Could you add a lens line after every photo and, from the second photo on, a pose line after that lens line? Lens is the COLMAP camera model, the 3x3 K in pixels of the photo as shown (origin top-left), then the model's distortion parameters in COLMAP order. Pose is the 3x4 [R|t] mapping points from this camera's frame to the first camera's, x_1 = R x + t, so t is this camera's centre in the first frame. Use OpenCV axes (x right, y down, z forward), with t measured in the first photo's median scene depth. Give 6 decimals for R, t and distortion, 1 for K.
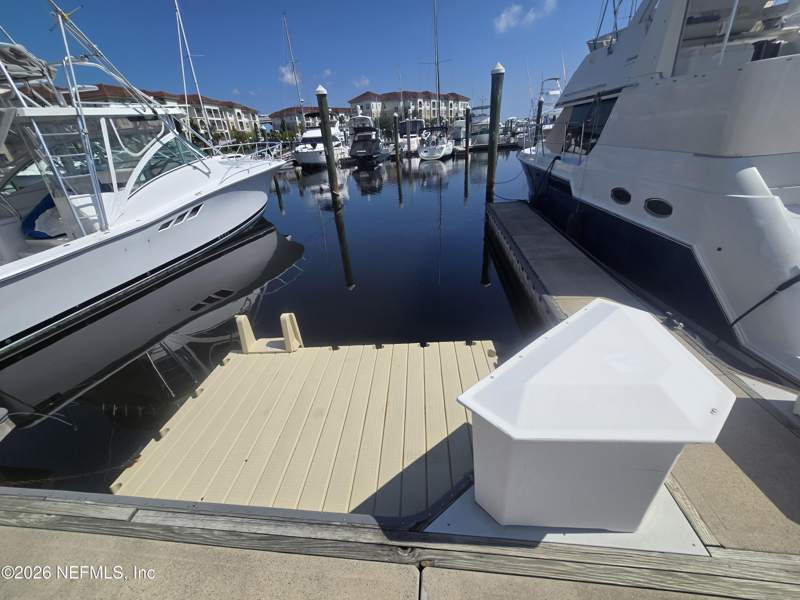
lens RADIAL K [[323.5, 0, 396.8], [0, 323.5, 305.8], [0, 0, 1]] dist [-0.003236, -0.000007]
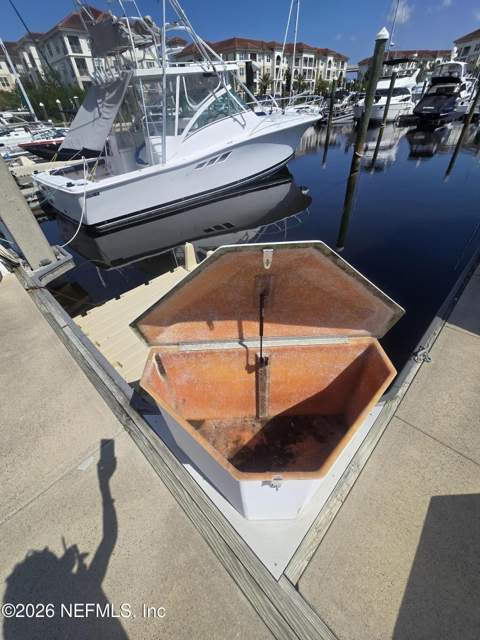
lens RADIAL K [[258.8, 0, 238.1], [0, 258.8, 316.0], [0, 0, 1]] dist [-0.003236, -0.000007]
pose [[0.795158, 0.407007, -0.449520, 0.176097], [-0.286170, 0.905414, 0.313579, -0.052162], [0.534631, -0.120705, 0.836421, 0.061141]]
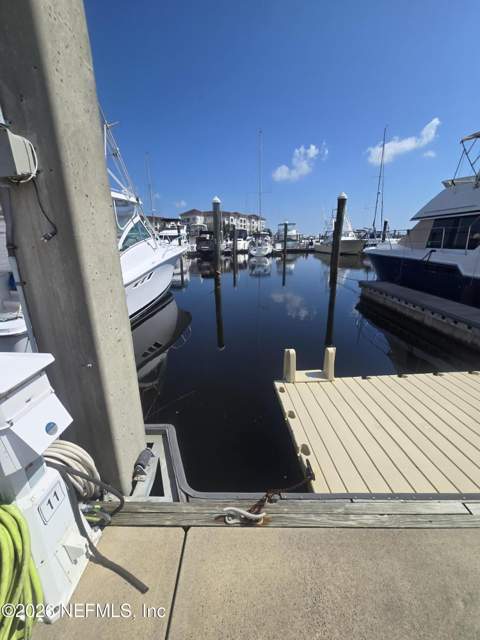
lens RADIAL K [[255.1, 0, 240.0], [0, 255.1, 320.0], [0, 0, 1]] dist [-0.007531, -0.000062]
pose [[0.993180, 0.028284, 0.113107, -0.408620], [-0.007144, 0.983070, -0.183093, 0.050480], [-0.116371, 0.181036, 0.976567, 0.043058]]
